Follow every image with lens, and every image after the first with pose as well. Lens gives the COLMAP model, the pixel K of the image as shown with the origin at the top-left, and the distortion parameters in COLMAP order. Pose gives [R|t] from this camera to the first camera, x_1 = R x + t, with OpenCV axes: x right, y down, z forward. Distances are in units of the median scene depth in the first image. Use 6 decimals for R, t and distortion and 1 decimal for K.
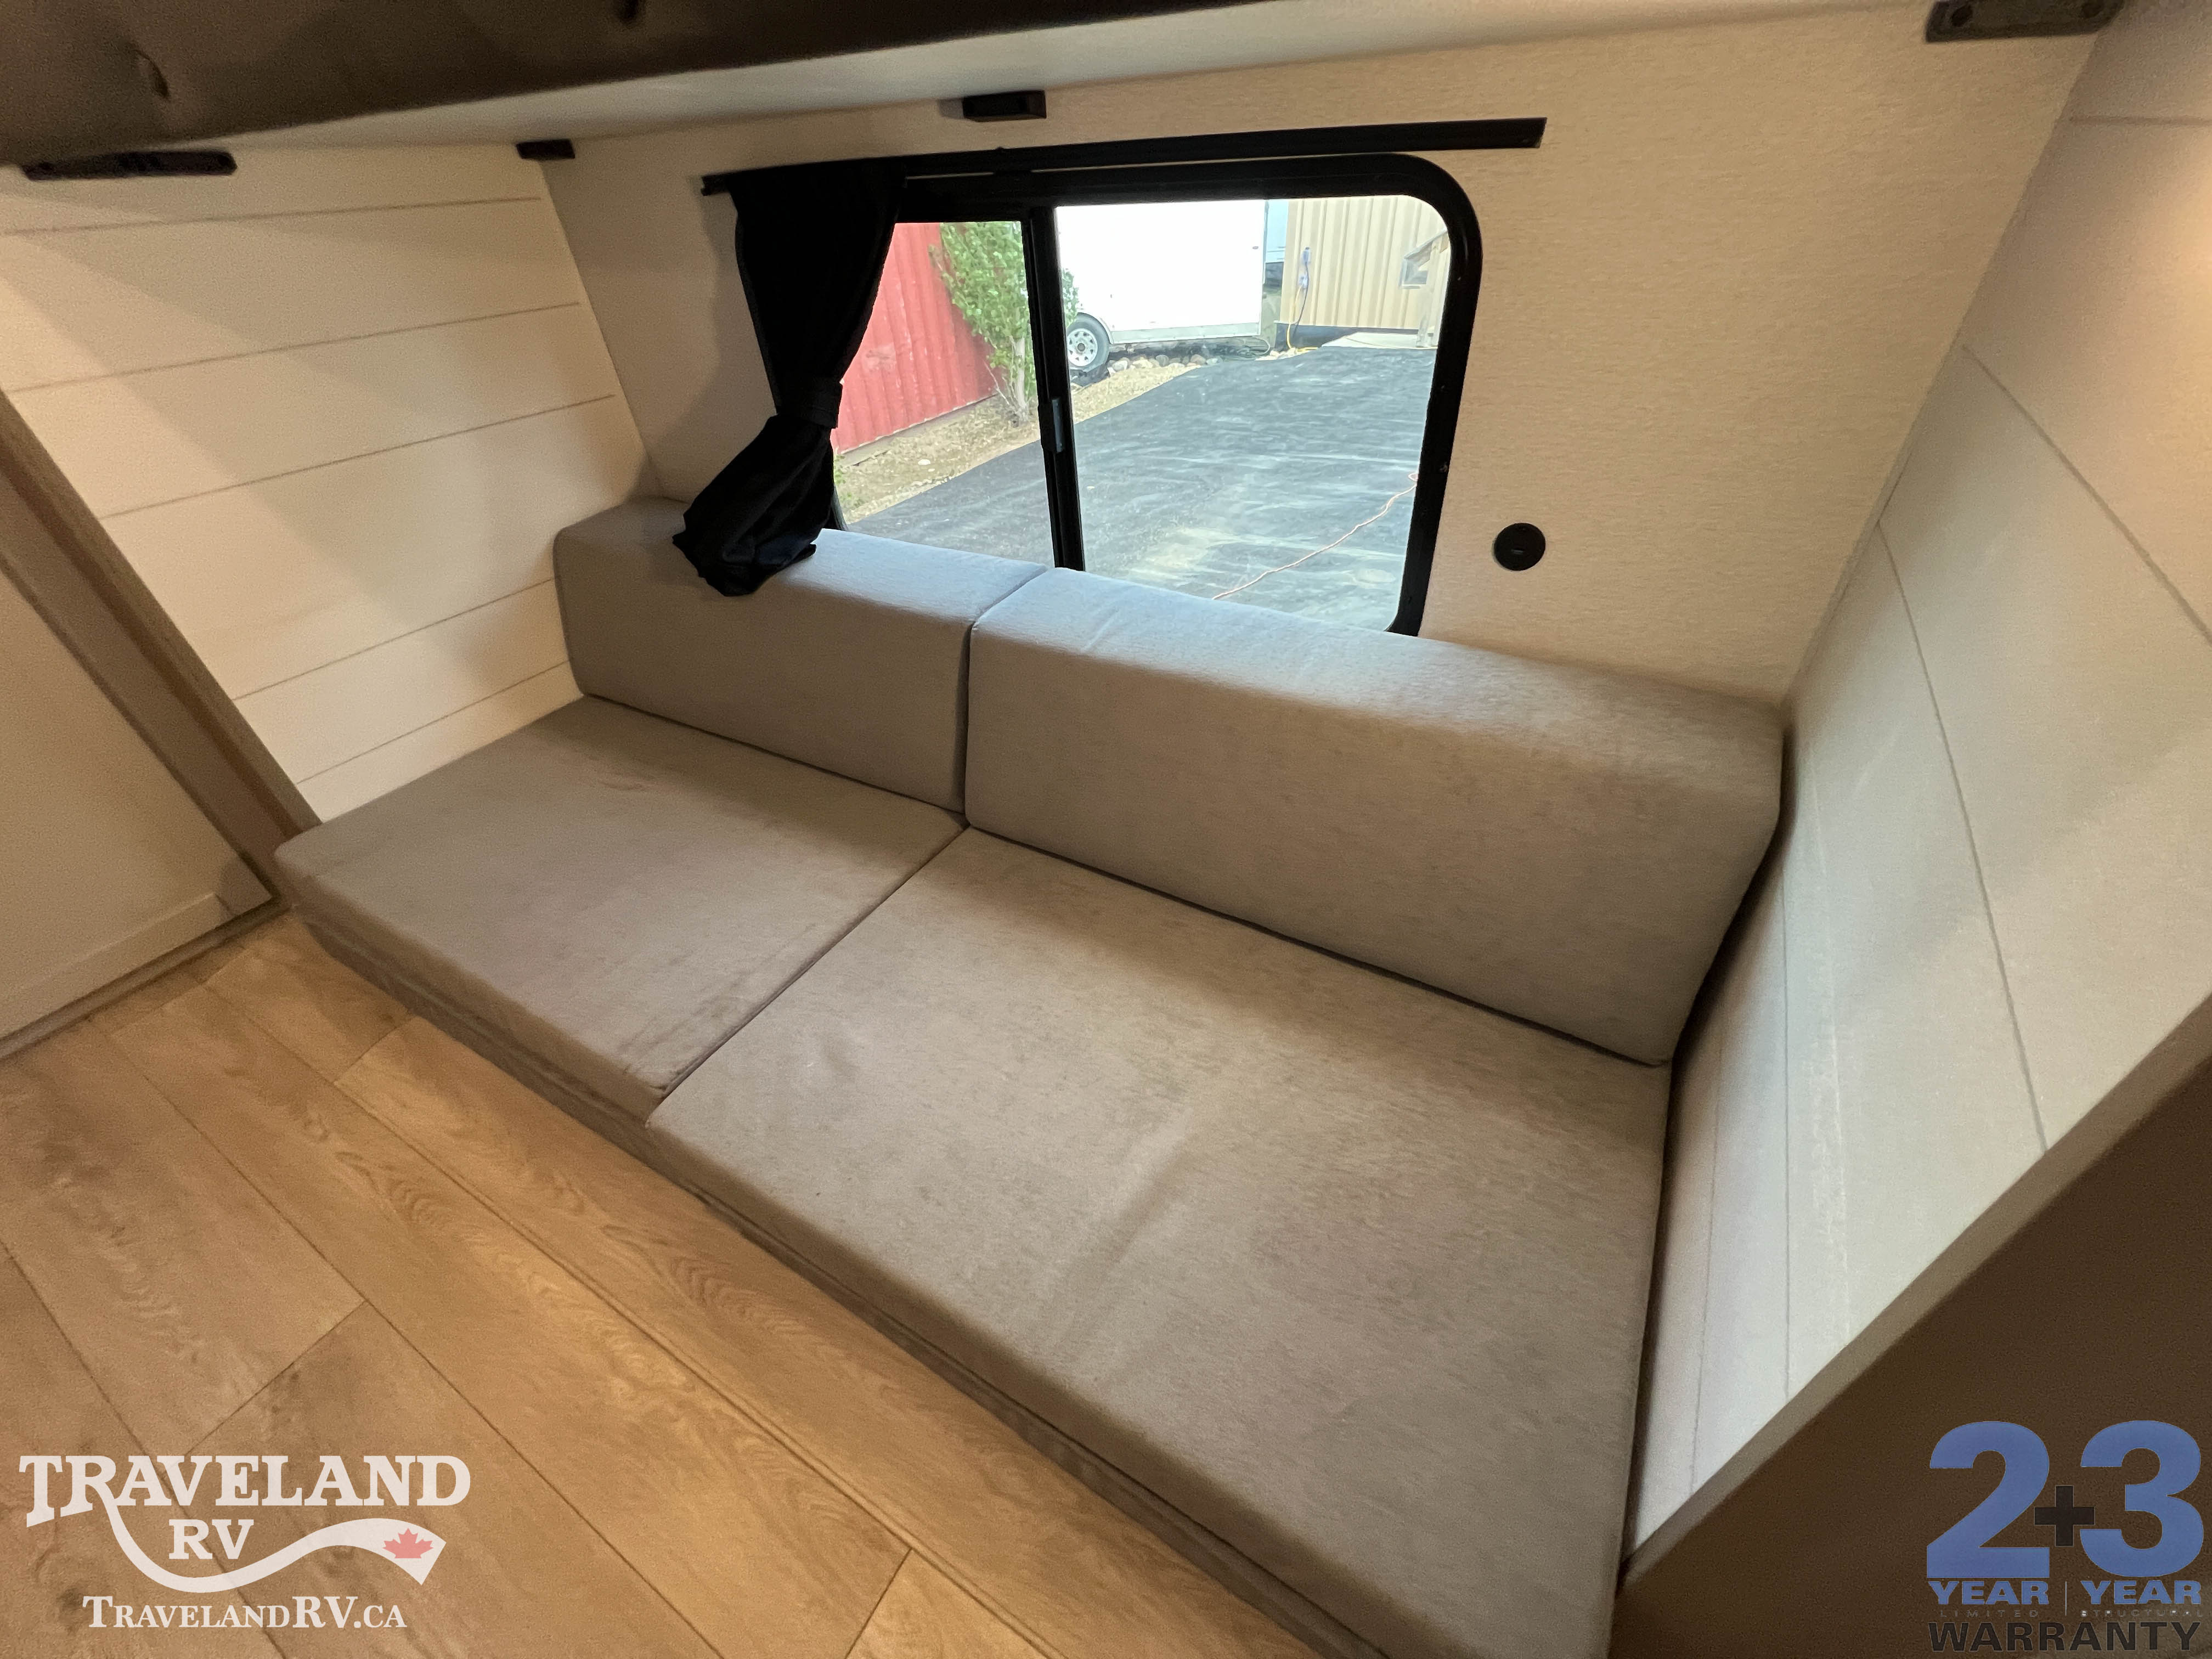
lens RADIAL K [[886.6, 0, 1112.8], [0, 886.6, 829.0], [0, 0, 1]] dist [-0.001325, -0.000045]
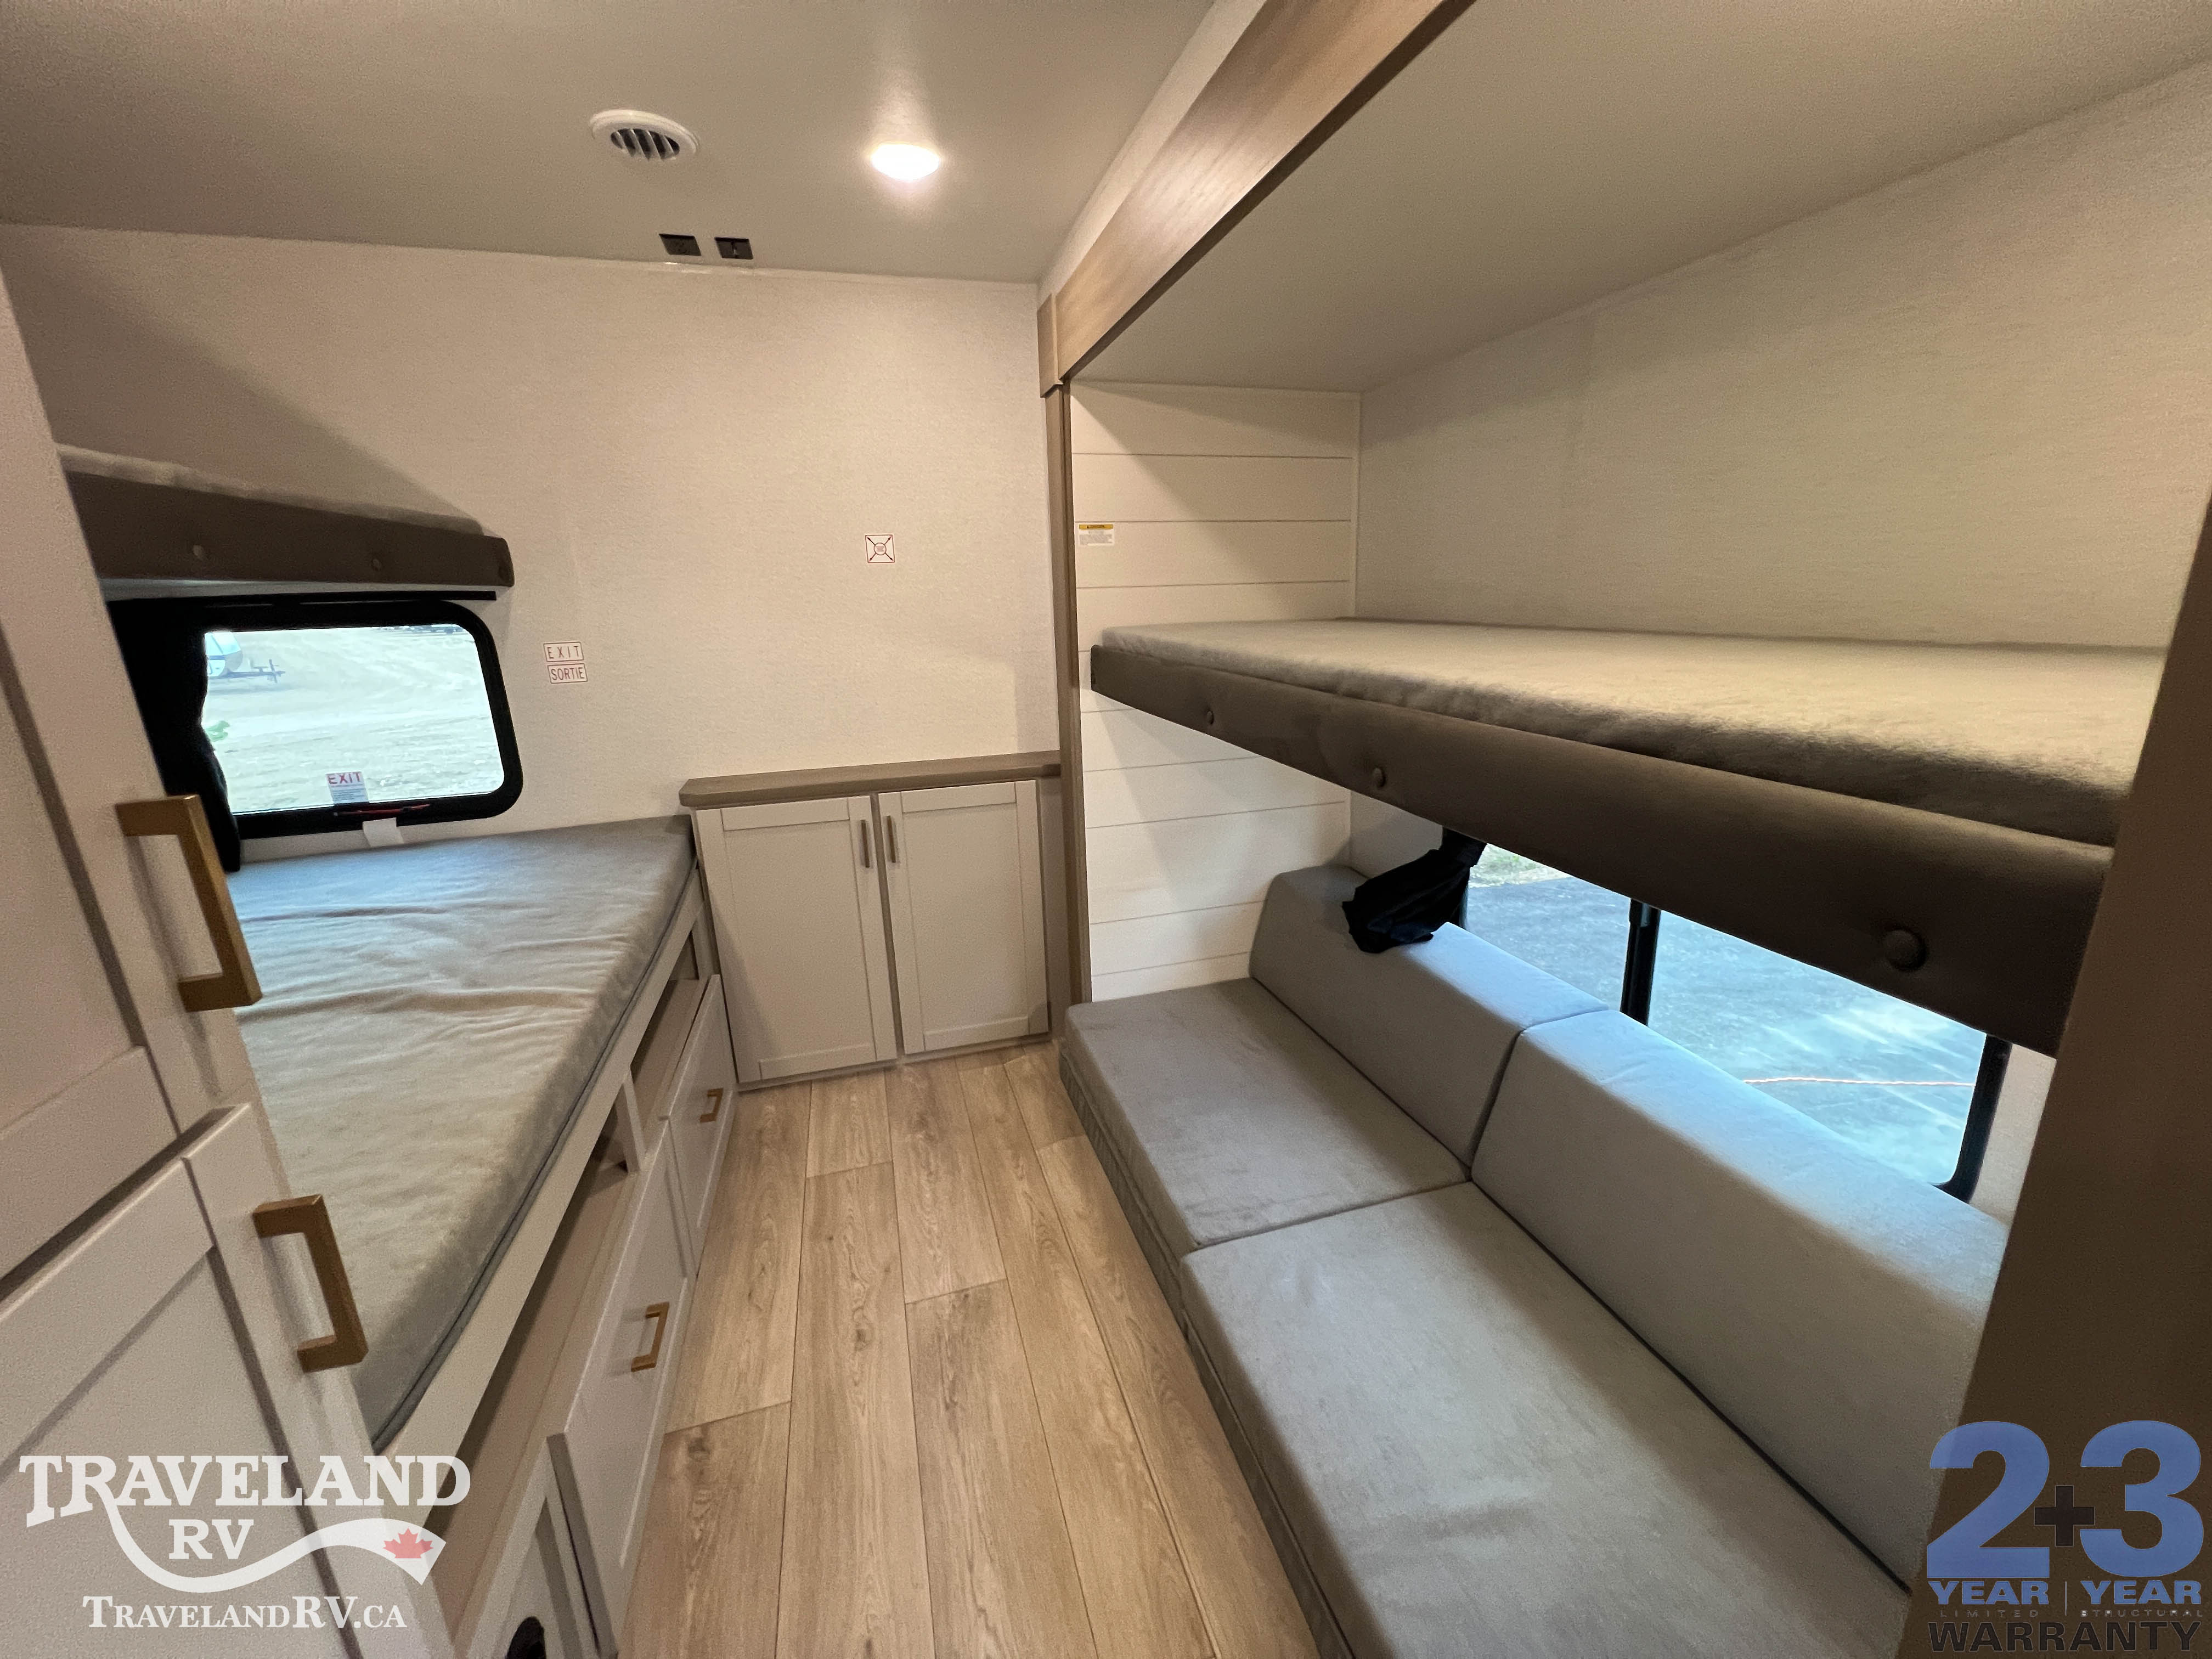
lens RADIAL K [[882.6, 0, 1109.0], [0, 882.6, 830.9], [0, 0, 1]] dist [-0.001593, 0.000100]
pose [[0.727733, 0.205509, -0.654348, 0.190970], [-0.419223, 0.888367, -0.187233, 0.005815], [0.542823, 0.410573, 0.732648, -0.408893]]
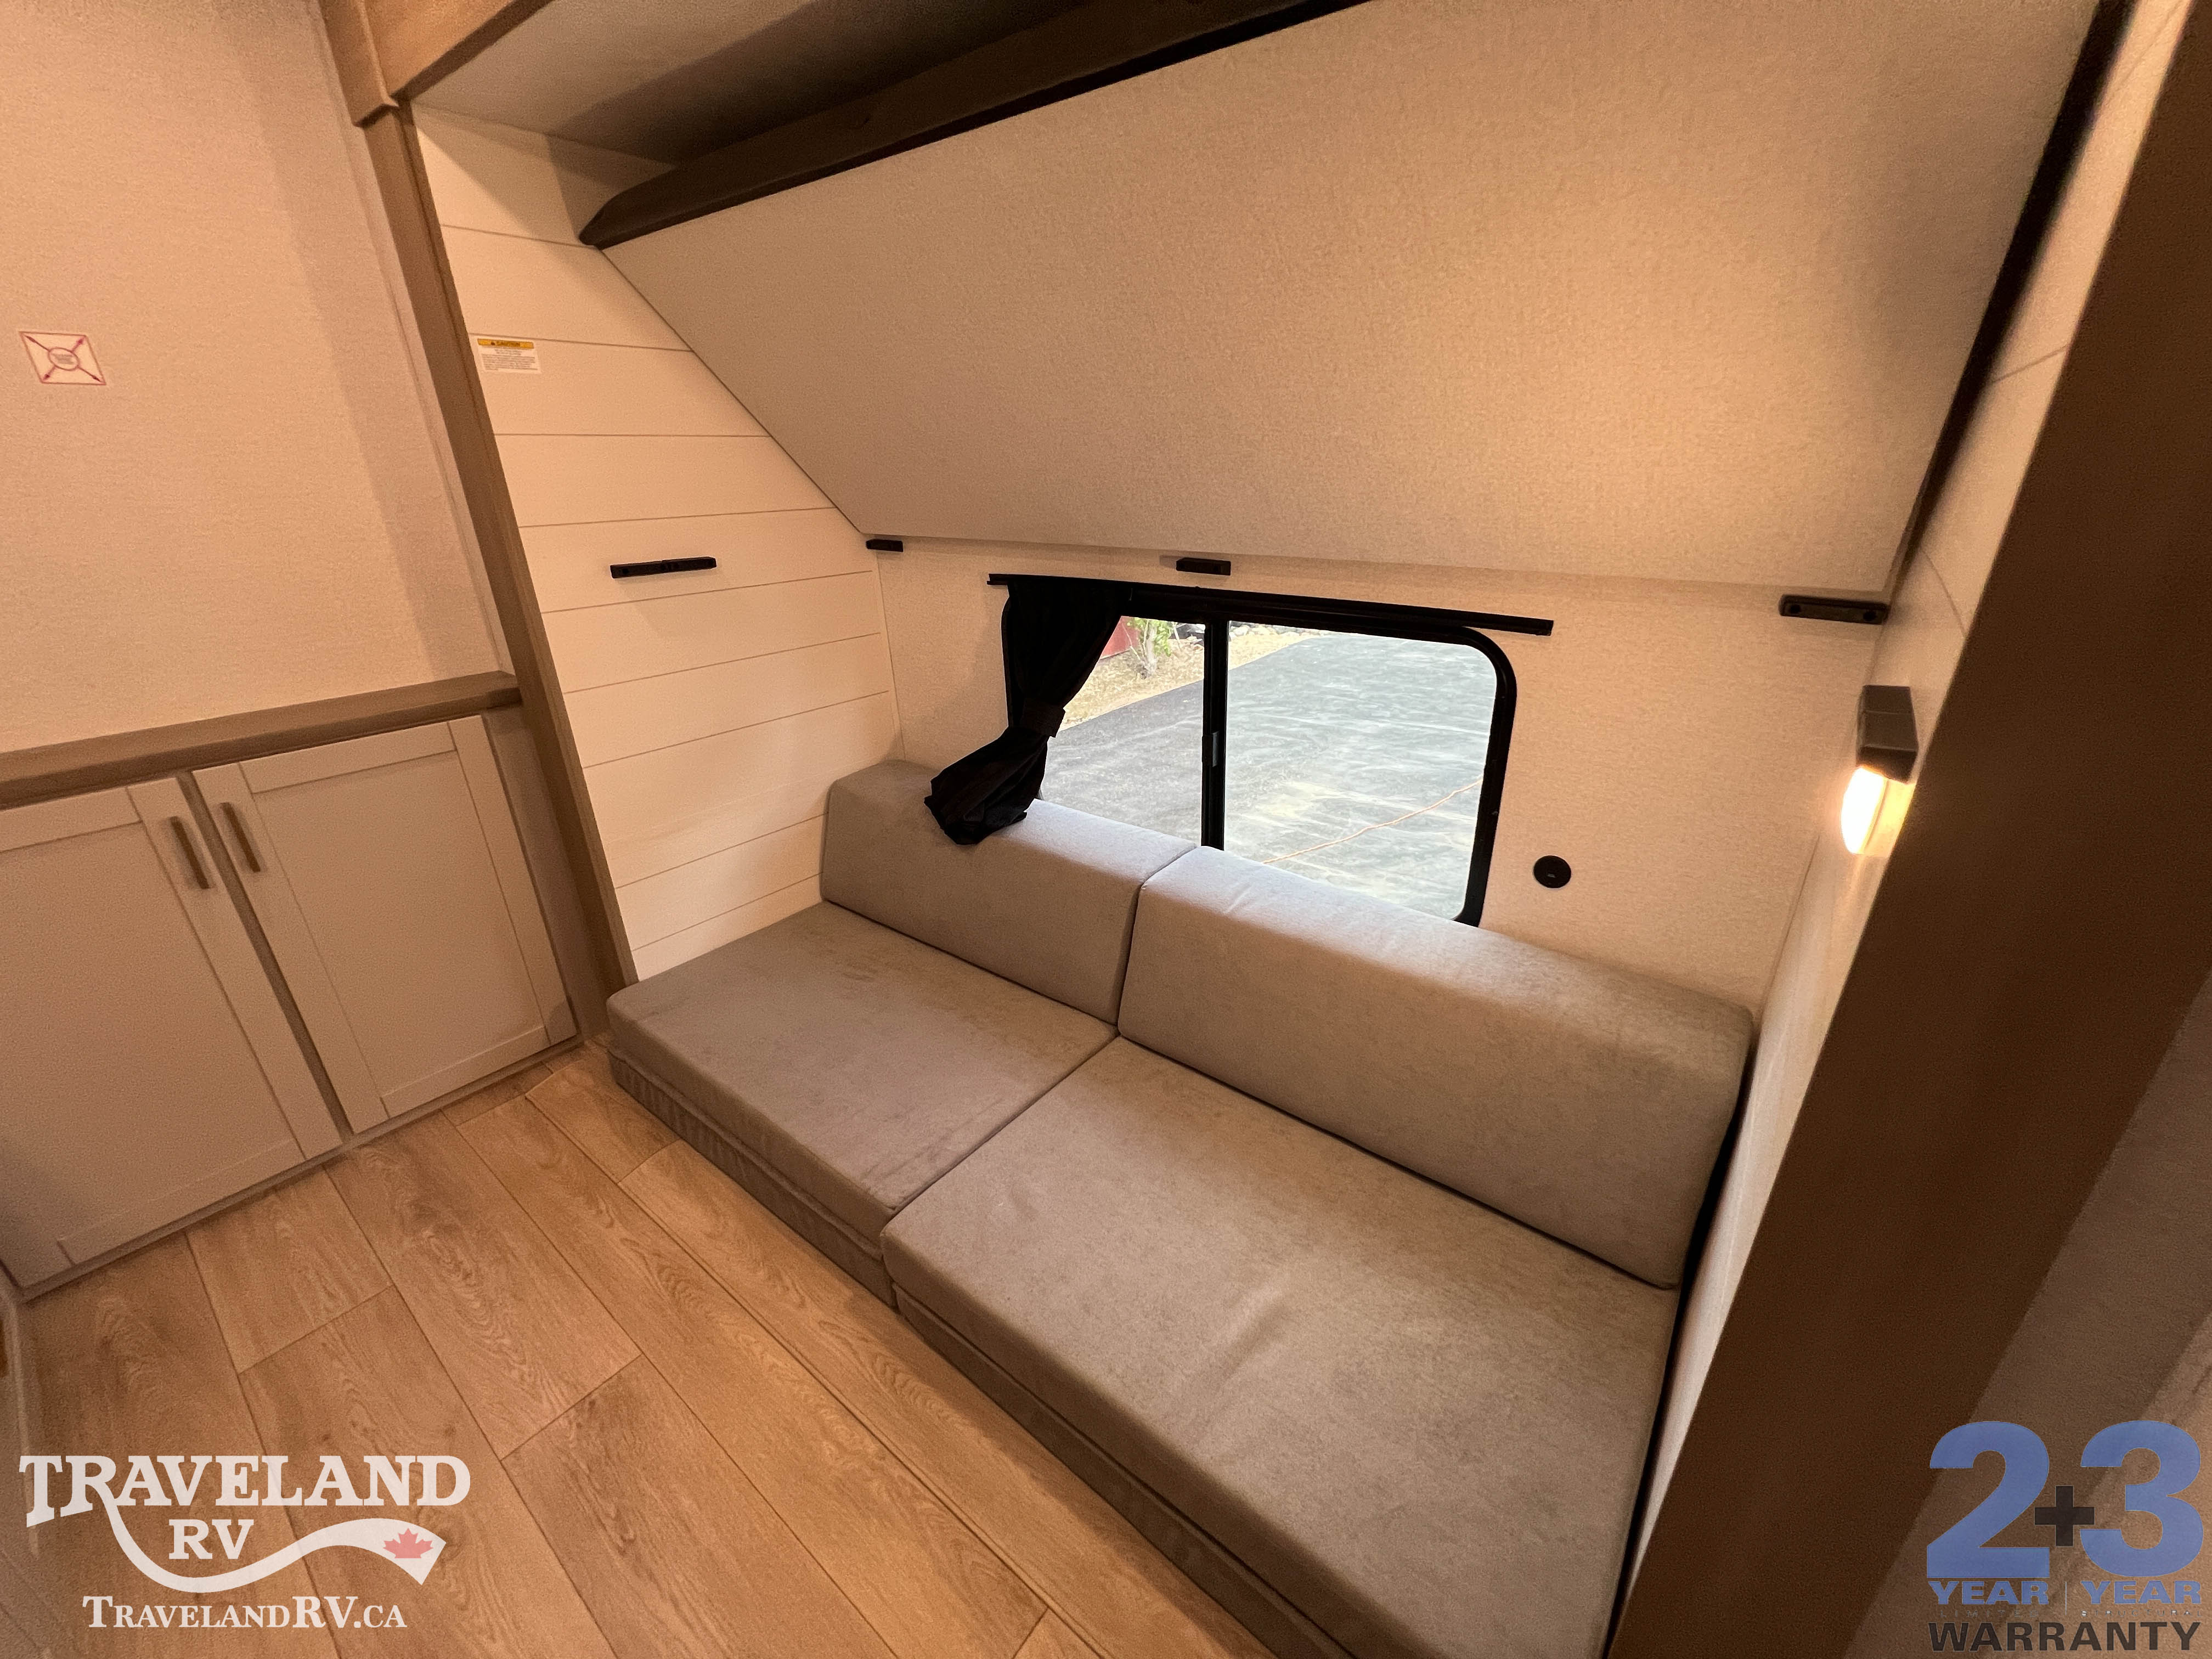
lens RADIAL K [[884.4, 0, 1110.8], [0, 884.4, 829.6], [0, 0, 1]] dist [-0.001035, 0.000101]
pose [[0.990044, 0.081225, -0.114955, -0.056875], [-0.106741, 0.965624, -0.237015, 0.014477], [0.091751, 0.246926, 0.964681, -0.339290]]
